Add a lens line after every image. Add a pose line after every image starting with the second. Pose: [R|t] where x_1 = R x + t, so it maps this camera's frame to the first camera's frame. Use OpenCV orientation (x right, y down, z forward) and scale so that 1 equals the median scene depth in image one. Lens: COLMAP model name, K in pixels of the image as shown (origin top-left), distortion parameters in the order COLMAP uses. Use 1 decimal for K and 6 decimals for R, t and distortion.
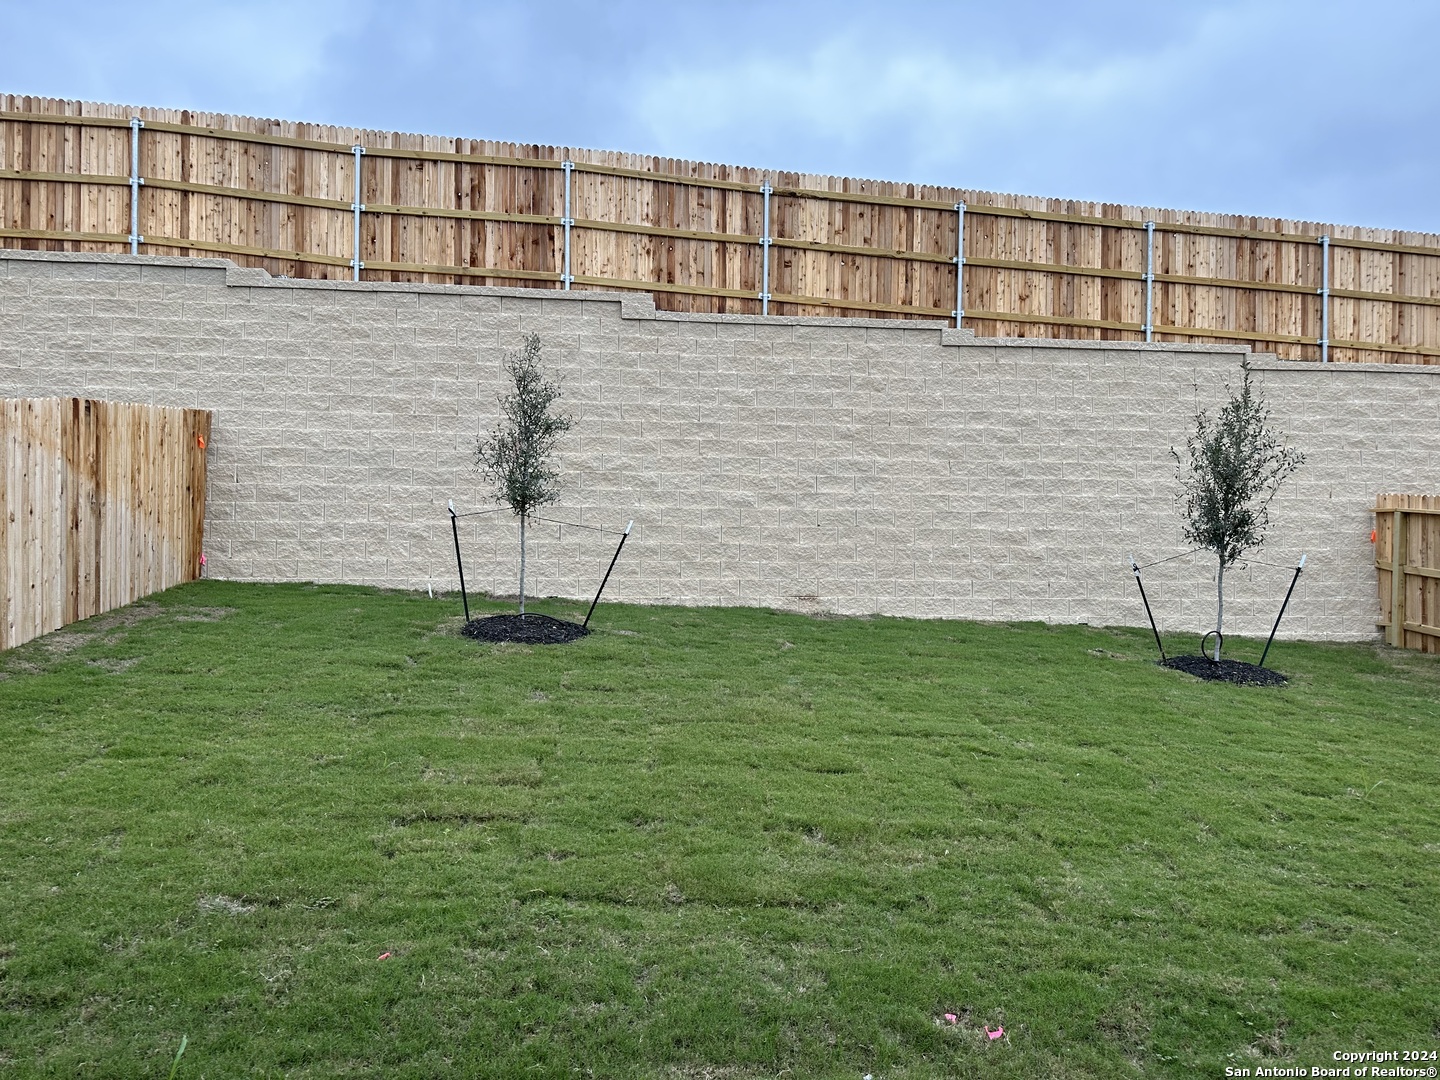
lens RADIAL K [[1030.0, 0, 720.0], [0, 1030.0, 540.0], [0, 0, 1]] dist [0.121958, -0.140132]
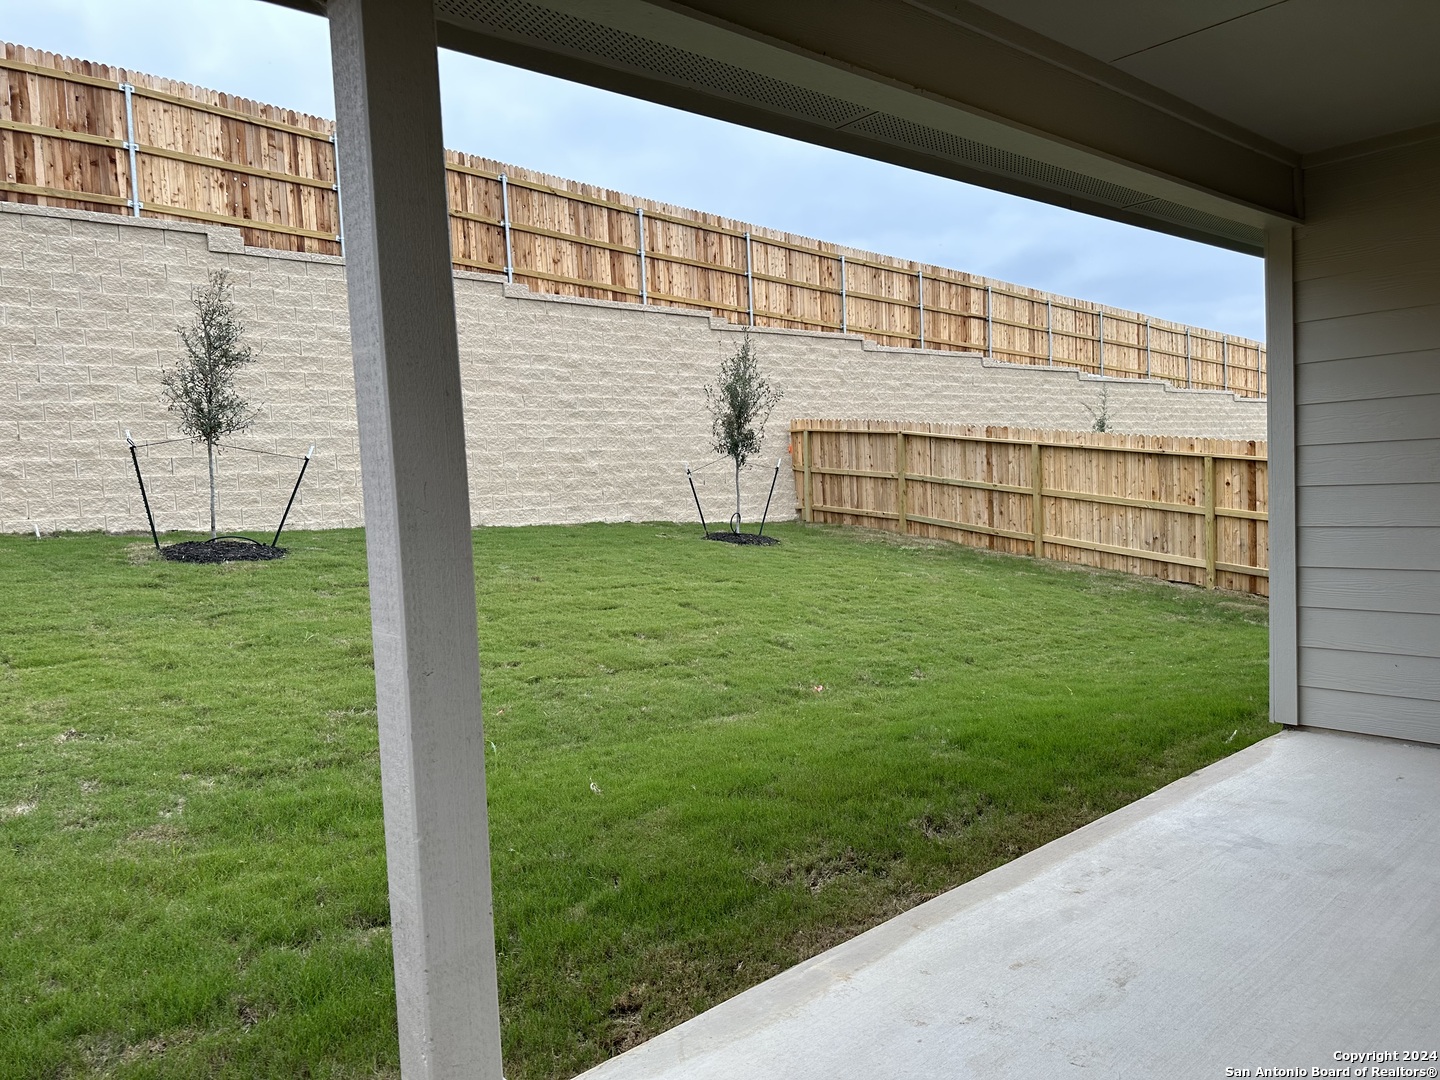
lens RADIAL K [[1030.0, 0, 720.0], [0, 1030.0, 540.0], [0, 0, 1]] dist [0.121958, -0.140132]
pose [[0.826871, -0.080313, 0.556628, -0.266441], [0.049943, 0.996327, 0.069563, 0.018337], [-0.560170, -0.029720, 0.827844, -0.128722]]
